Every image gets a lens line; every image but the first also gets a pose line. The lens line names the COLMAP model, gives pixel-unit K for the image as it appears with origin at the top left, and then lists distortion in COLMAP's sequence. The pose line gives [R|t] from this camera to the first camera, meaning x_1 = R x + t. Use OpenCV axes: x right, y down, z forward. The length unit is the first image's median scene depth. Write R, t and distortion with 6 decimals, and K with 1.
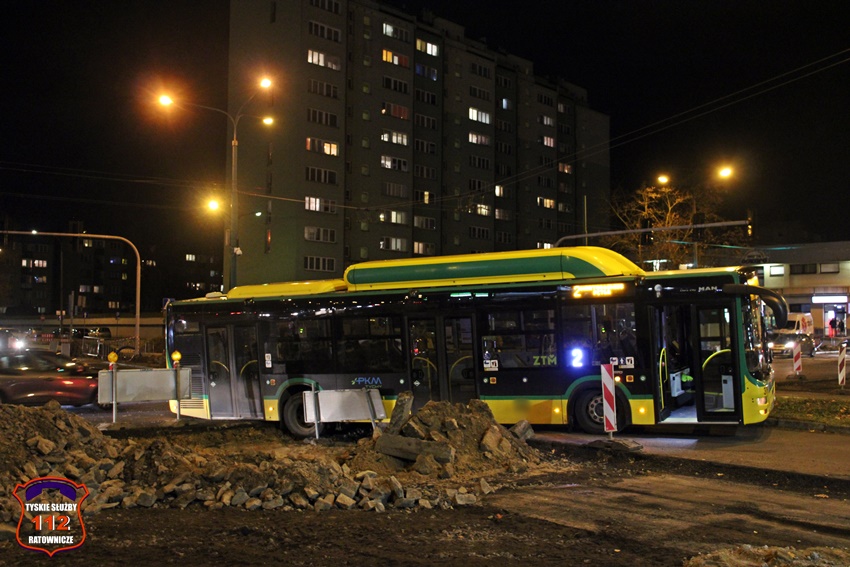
lens RADIAL K [[887.9, 0, 423.8], [0, 887.9, 260.5], [0, 0, 1]] dist [-0.049546, 0.000000]
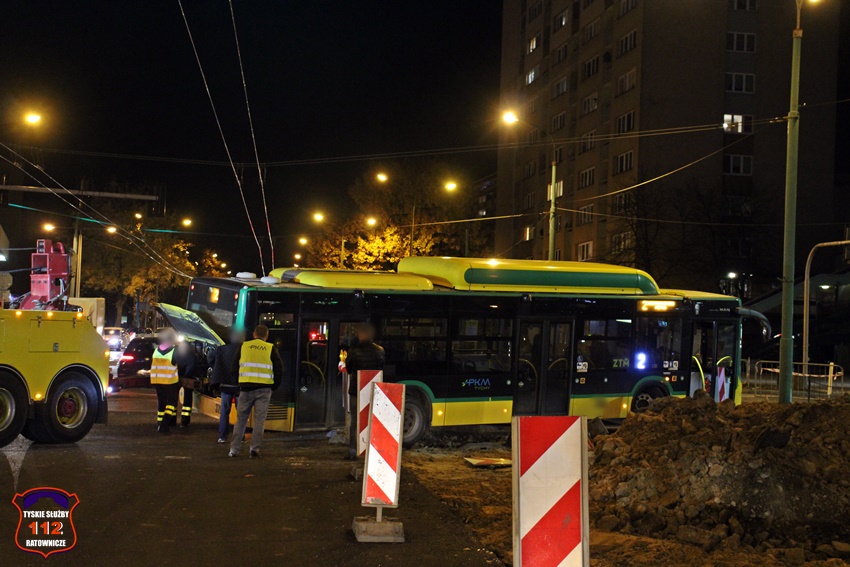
lens RADIAL K [[1275.4, 0, 423.3], [0, 1275.4, 282.7], [0, 0, 1]] dist [0.094269, 0.000000]
pose [[0.543054, 0.057096, 0.837754, -0.405314], [-0.101286, 0.994855, -0.002147, 0.010938], [-0.833566, -0.083687, 0.546044, 0.089785]]
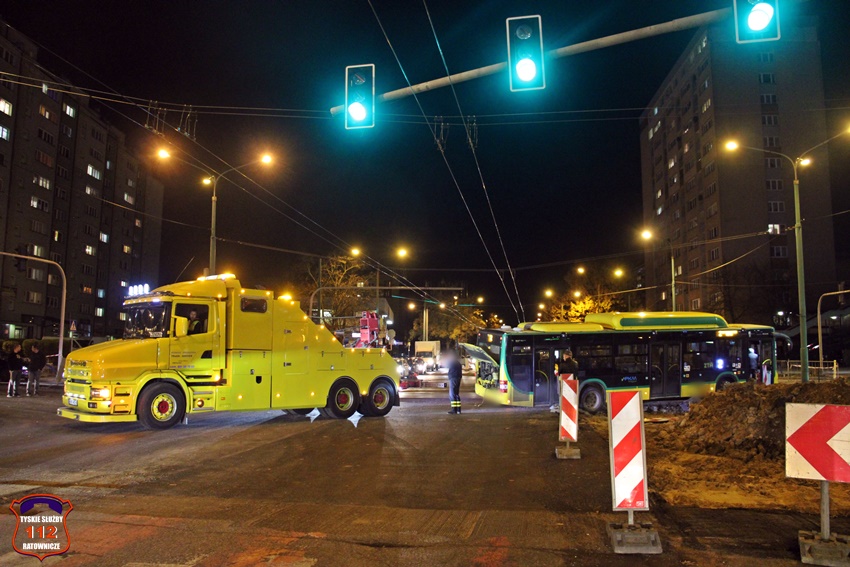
lens RADIAL K [[681.6, 0, 431.5], [0, 681.6, 287.0], [0, 0, 1]] dist [-0.147609, 0.075702]
pose [[0.740326, 0.072142, 0.668366, -0.416055], [-0.057938, 0.997373, -0.043479, 0.009329], [-0.669747, -0.006536, 0.742561, 0.074132]]
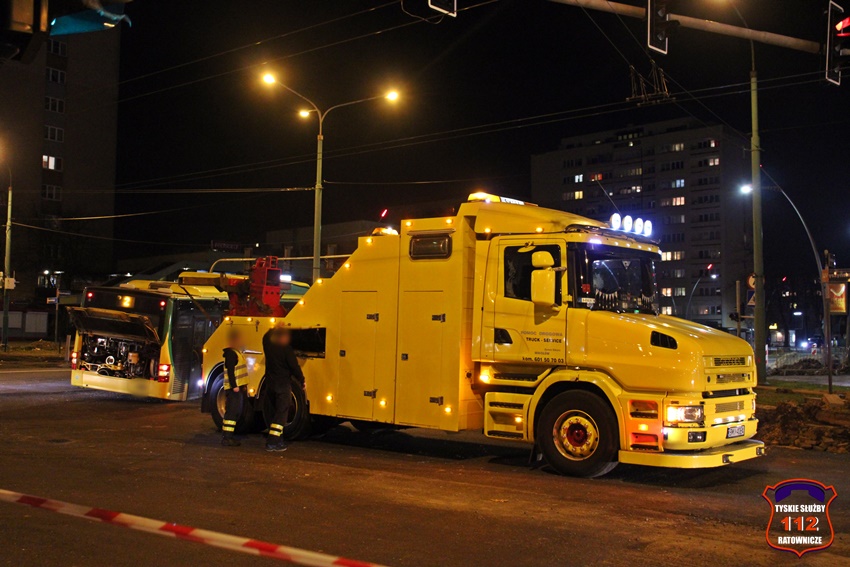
lens RADIAL K [[887.9, 0, 431.2], [0, 887.9, 288.8], [0, 0, 1]] dist [-0.049546, 0.000000]
pose [[-0.203452, 0.045407, 0.978031, -0.486231], [-0.093445, 0.993463, -0.065562, 0.027618], [-0.974615, -0.104731, -0.197879, 0.321733]]
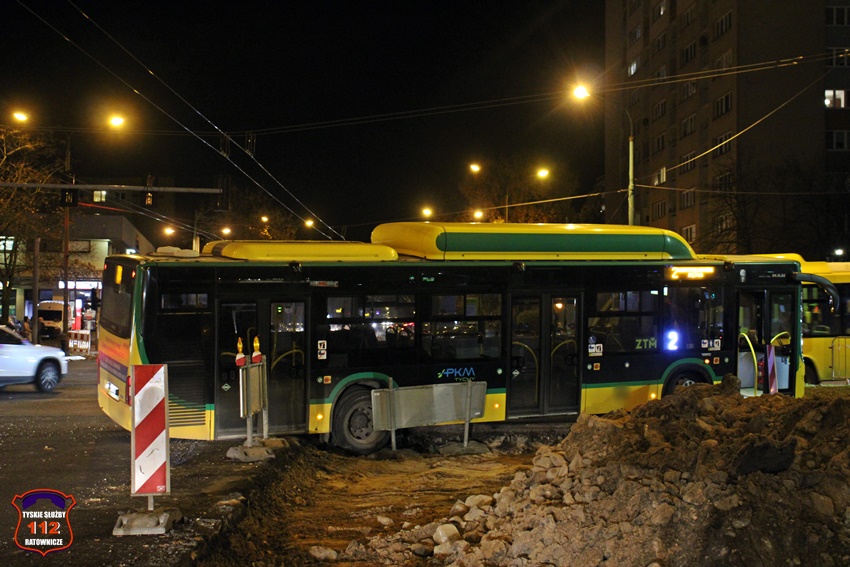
lens RADIAL K [[1165.0, 0, 425.1], [0, 1165.0, 276.3], [0, 0, 1]] dist [0.073540, 0.000000]
pose [[0.636788, 0.037331, 0.770134, -0.282900], [-0.066171, 0.997788, 0.006347, 0.013871], [-0.768194, -0.055002, 0.637850, 0.111124]]
